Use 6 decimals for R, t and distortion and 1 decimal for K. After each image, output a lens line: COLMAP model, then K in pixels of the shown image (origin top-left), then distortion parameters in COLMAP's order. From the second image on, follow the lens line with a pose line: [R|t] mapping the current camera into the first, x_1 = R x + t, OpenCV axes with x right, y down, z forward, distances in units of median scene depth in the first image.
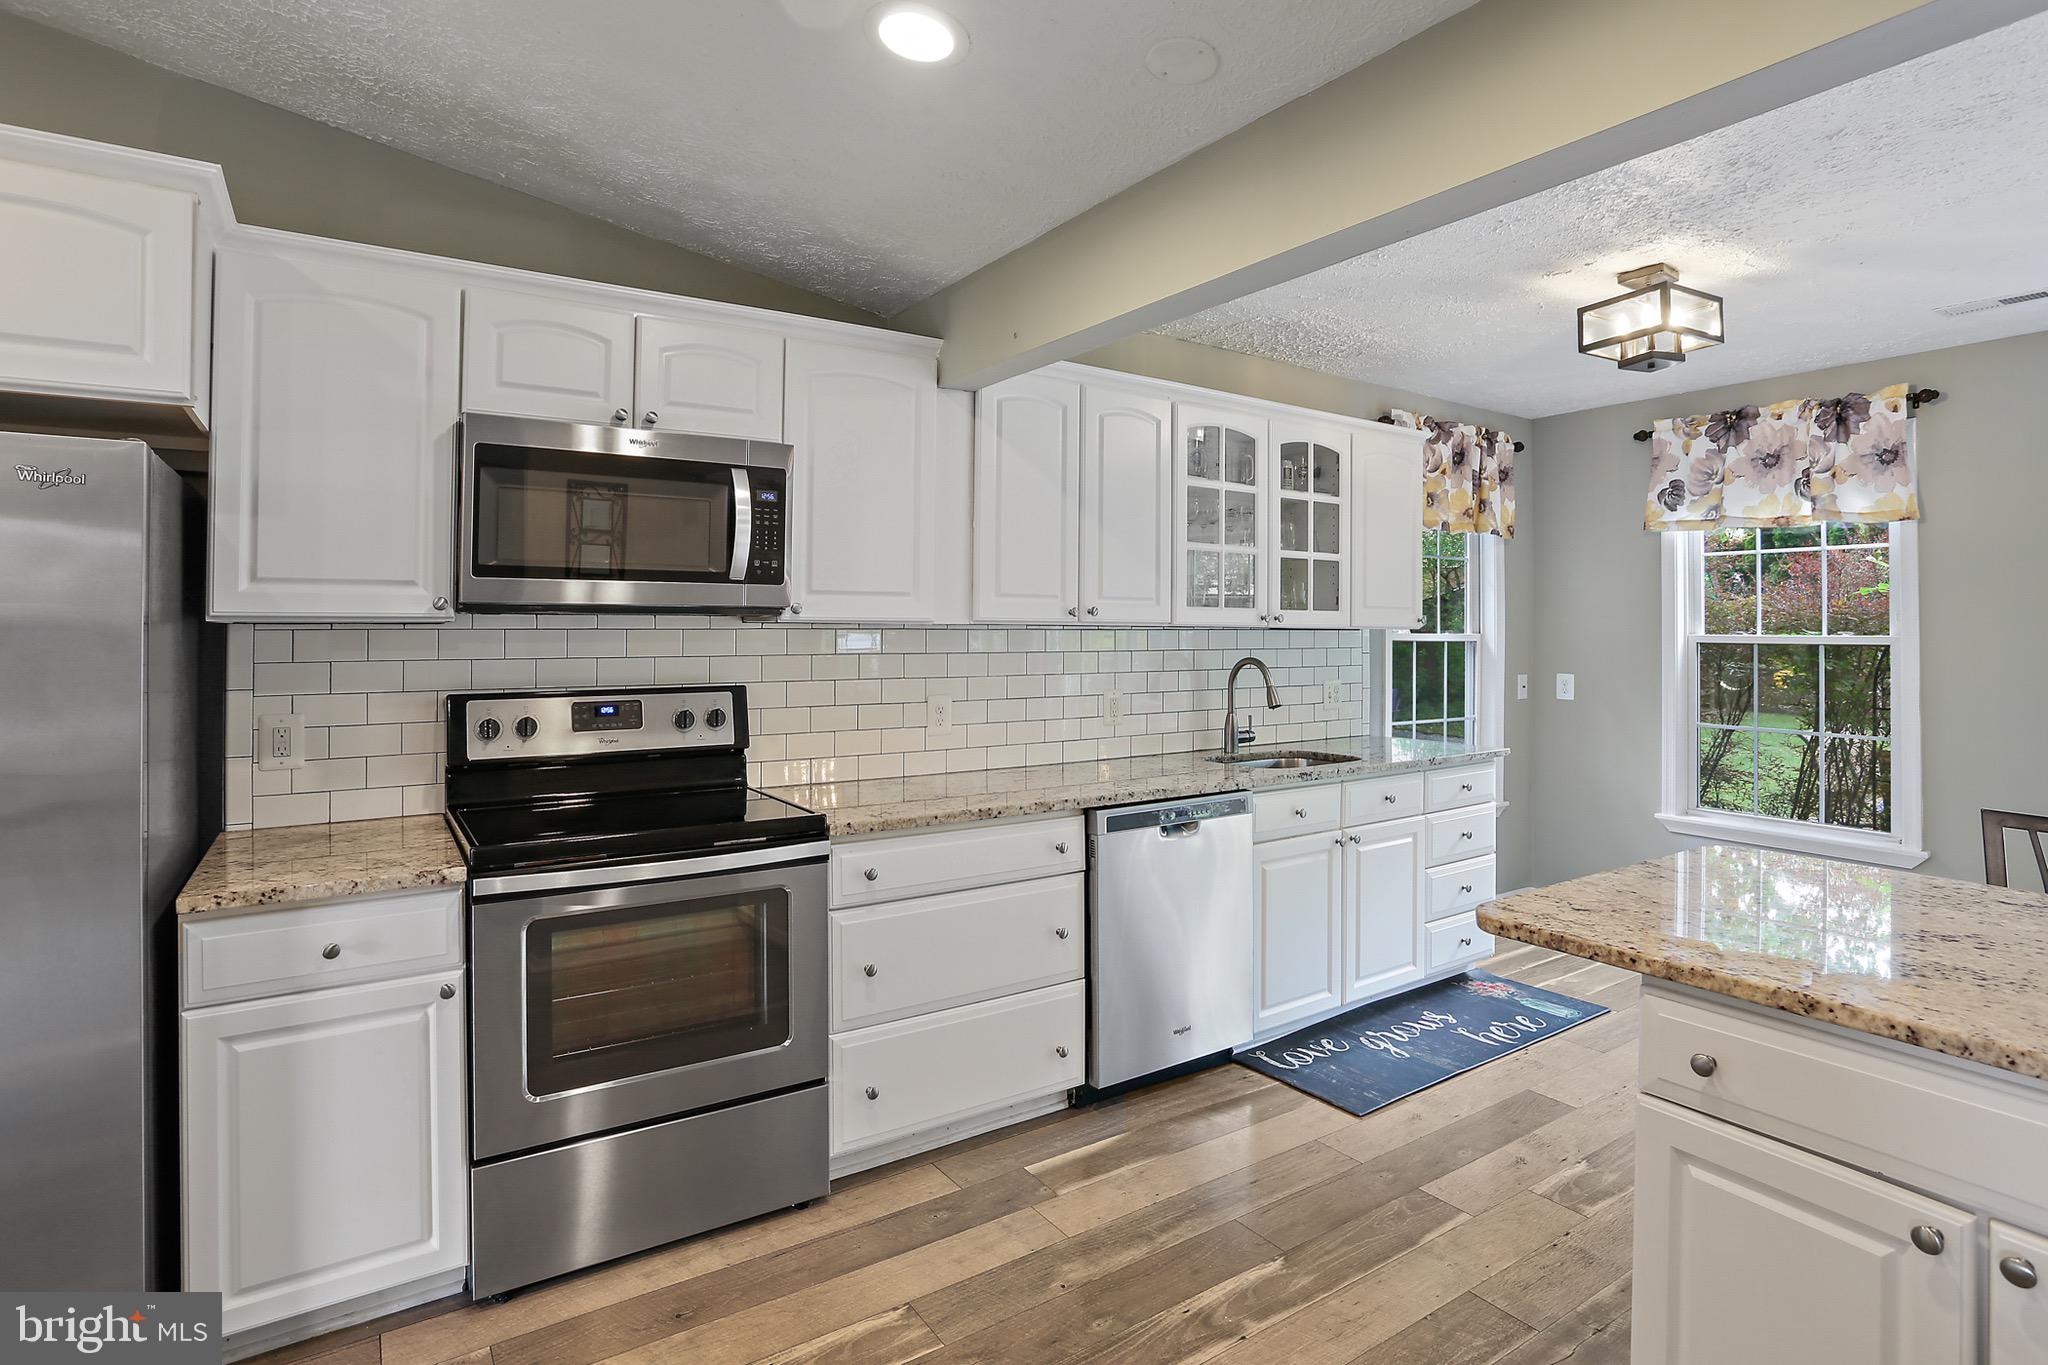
lens RADIAL K [[1033.2, 0, 1019.9], [0, 1033.2, 615.4], [0, 0, 1]] dist [-0.062609, 0.021583]
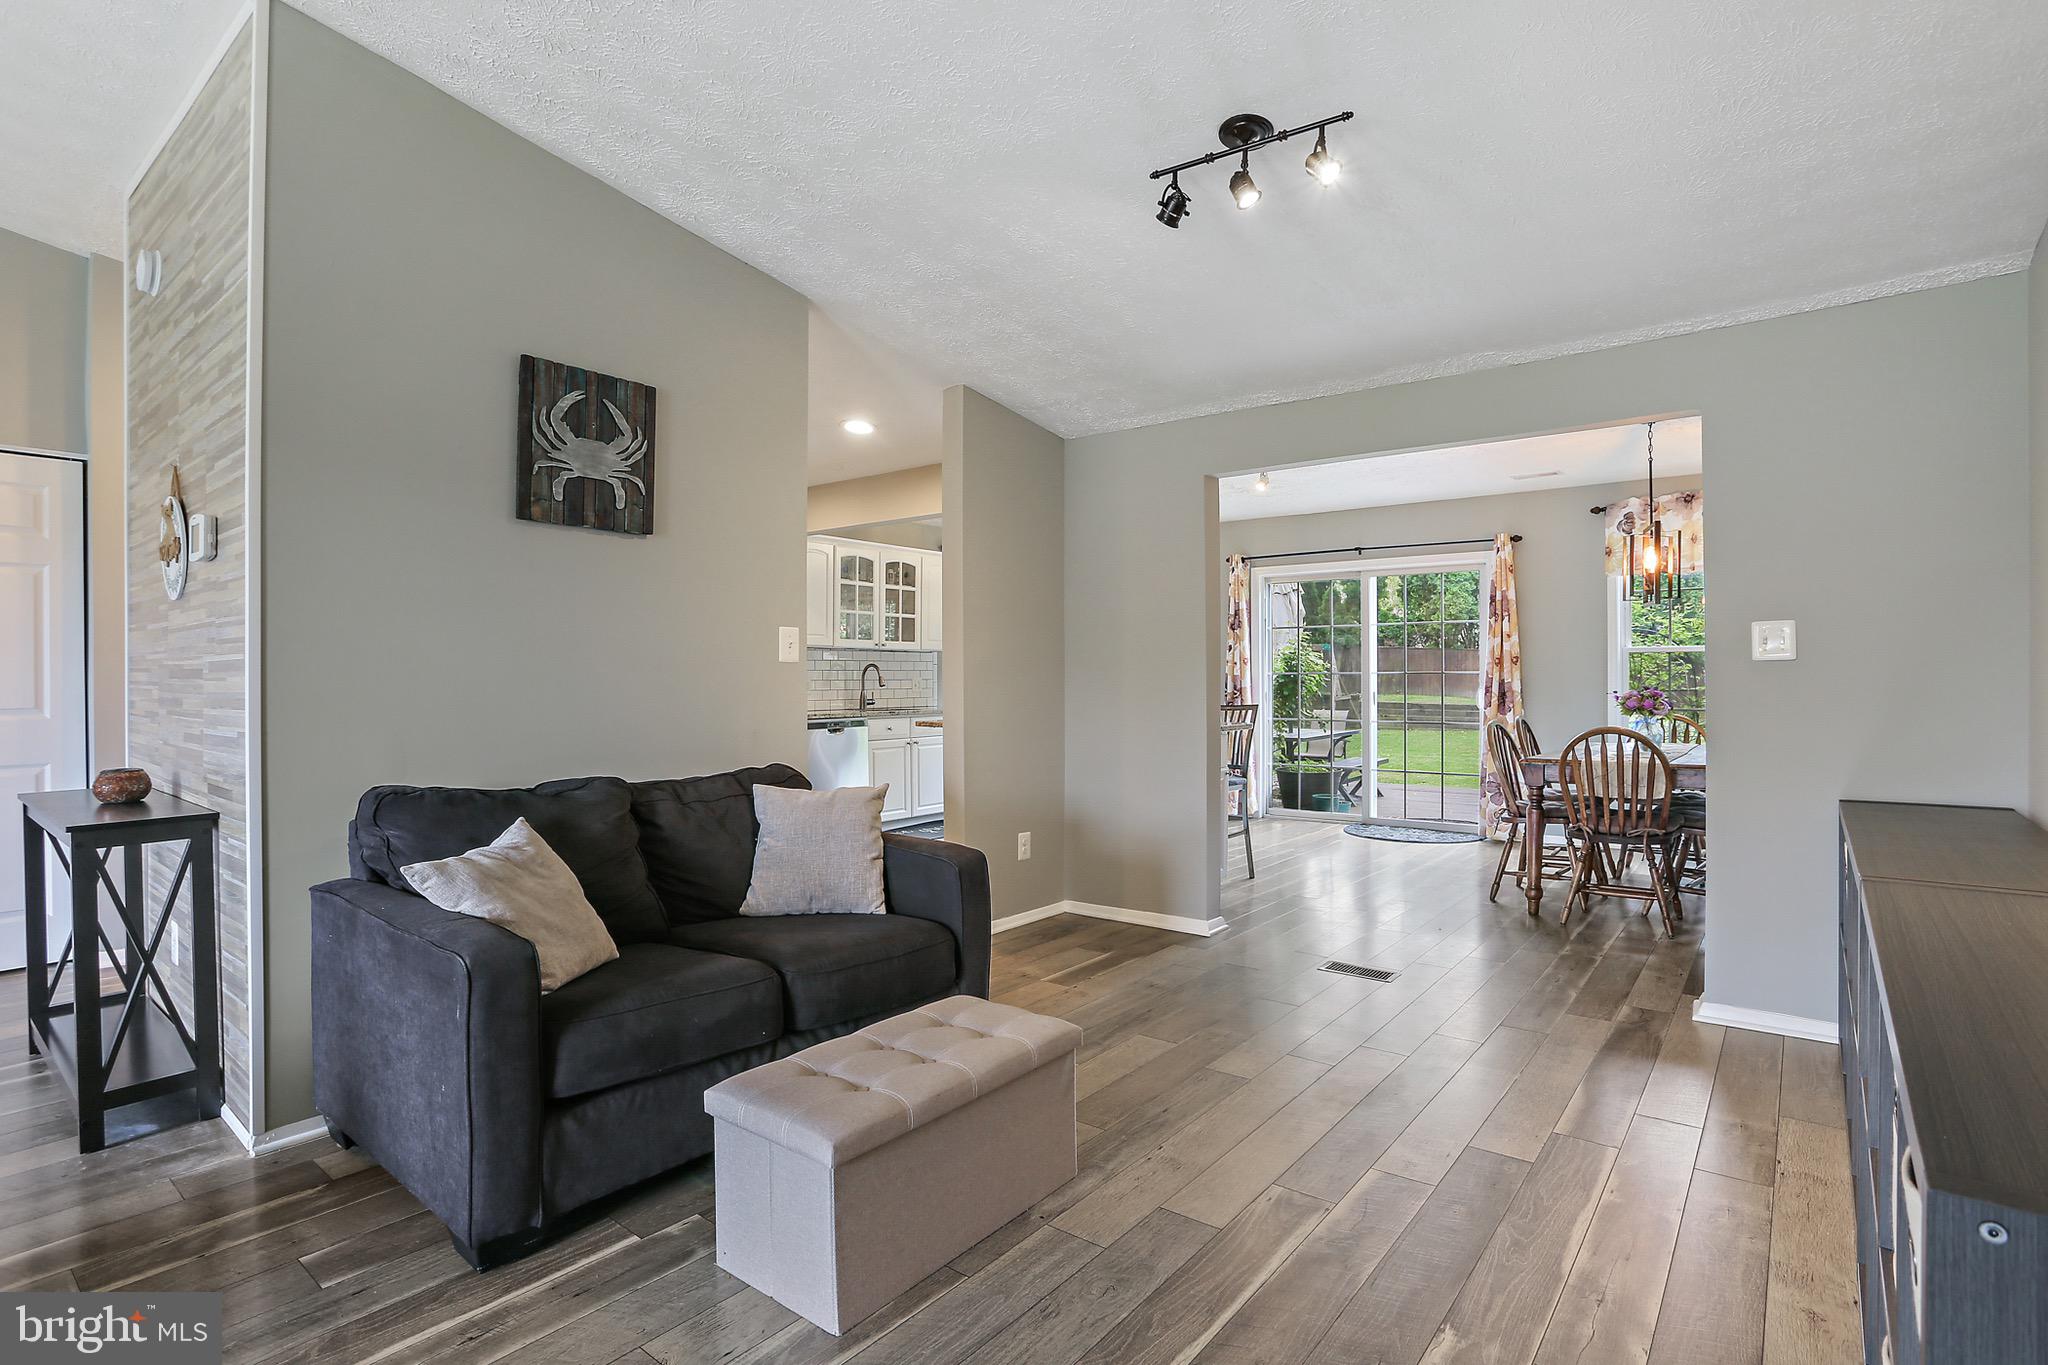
lens RADIAL K [[1021.0, 0, 1025.2], [0, 1021.0, 672.0], [0, 0, 1]] dist [-0.021098, 0.000110]
pose [[0.950139, -0.003170, 0.311812, -0.135414], [-0.000190, 0.999942, 0.010746, 0.037588], [-0.311828, -0.010270, 0.950083, -1.135916]]
